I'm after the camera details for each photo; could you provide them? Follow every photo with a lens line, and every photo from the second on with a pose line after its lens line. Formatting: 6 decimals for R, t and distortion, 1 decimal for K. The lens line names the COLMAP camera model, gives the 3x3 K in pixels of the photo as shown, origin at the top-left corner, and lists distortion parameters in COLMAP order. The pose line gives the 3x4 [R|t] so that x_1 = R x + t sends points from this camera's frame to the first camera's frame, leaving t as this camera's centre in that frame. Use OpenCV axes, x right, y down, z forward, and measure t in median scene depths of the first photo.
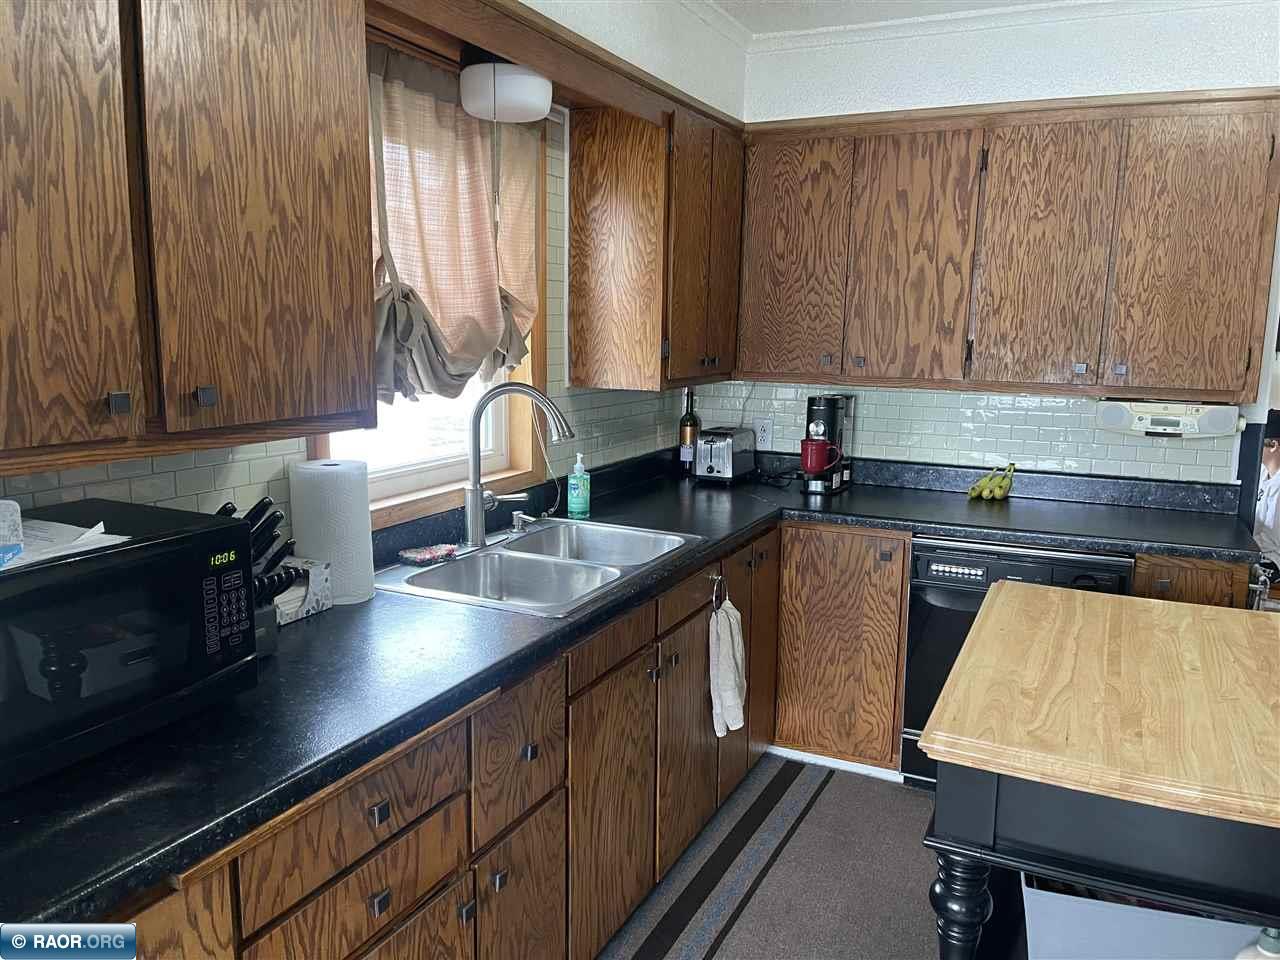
lens RADIAL K [[956.9, 0, 642.9], [0, 956.9, 480.4], [0, 0, 1]] dist [0.078717, -0.108293]
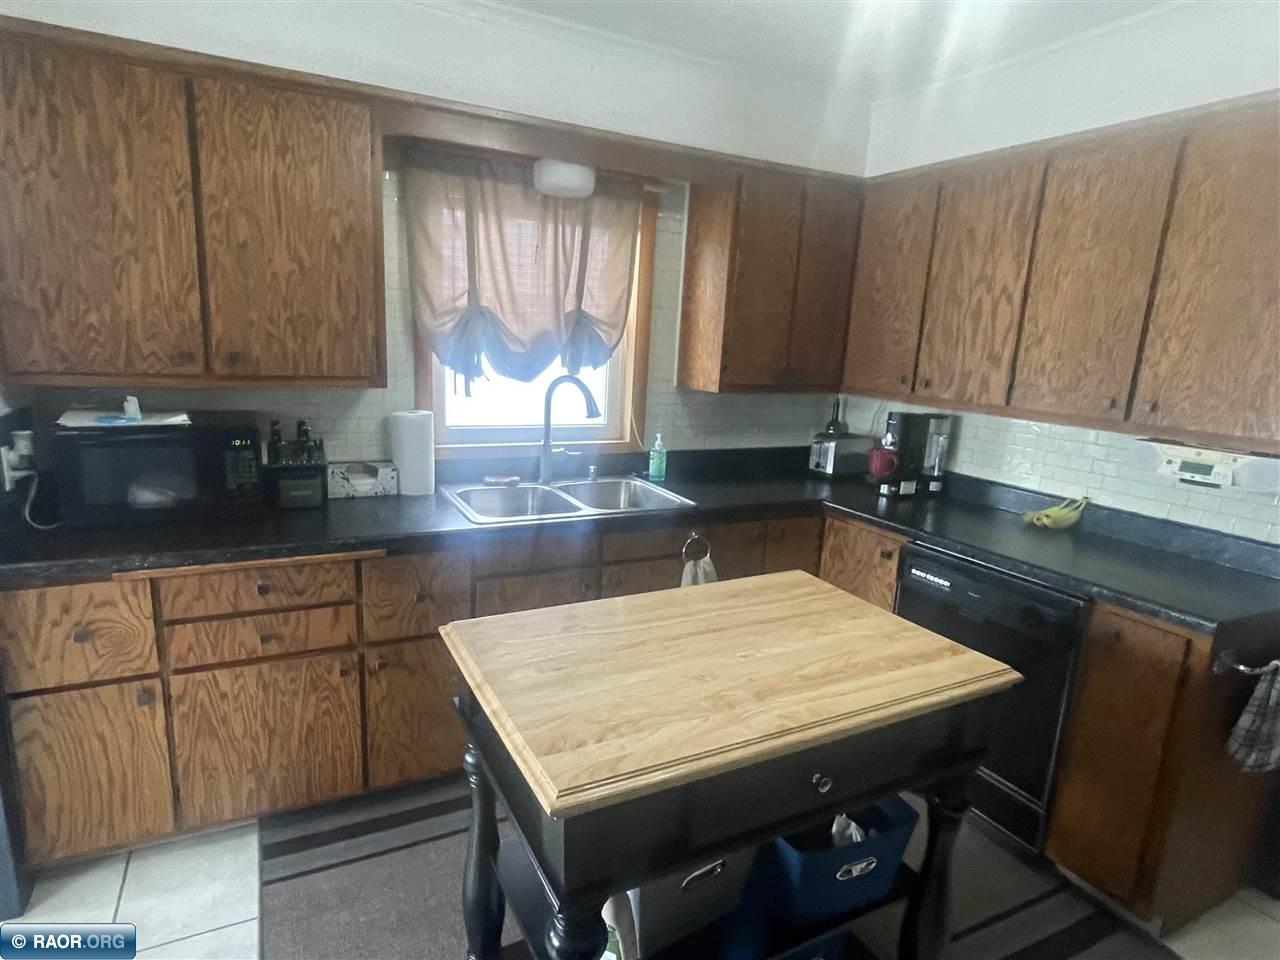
lens RADIAL K [[709.2, 0, 636.9], [0, 709.2, 490.8], [0, 0, 1]] dist [-0.010640, -0.000221]
pose [[0.798540, 0.153028, -0.582165, 0.516864], [-0.135102, 0.988035, 0.074399, -0.018535], [0.586584, 0.019241, 0.809660, 0.159613]]
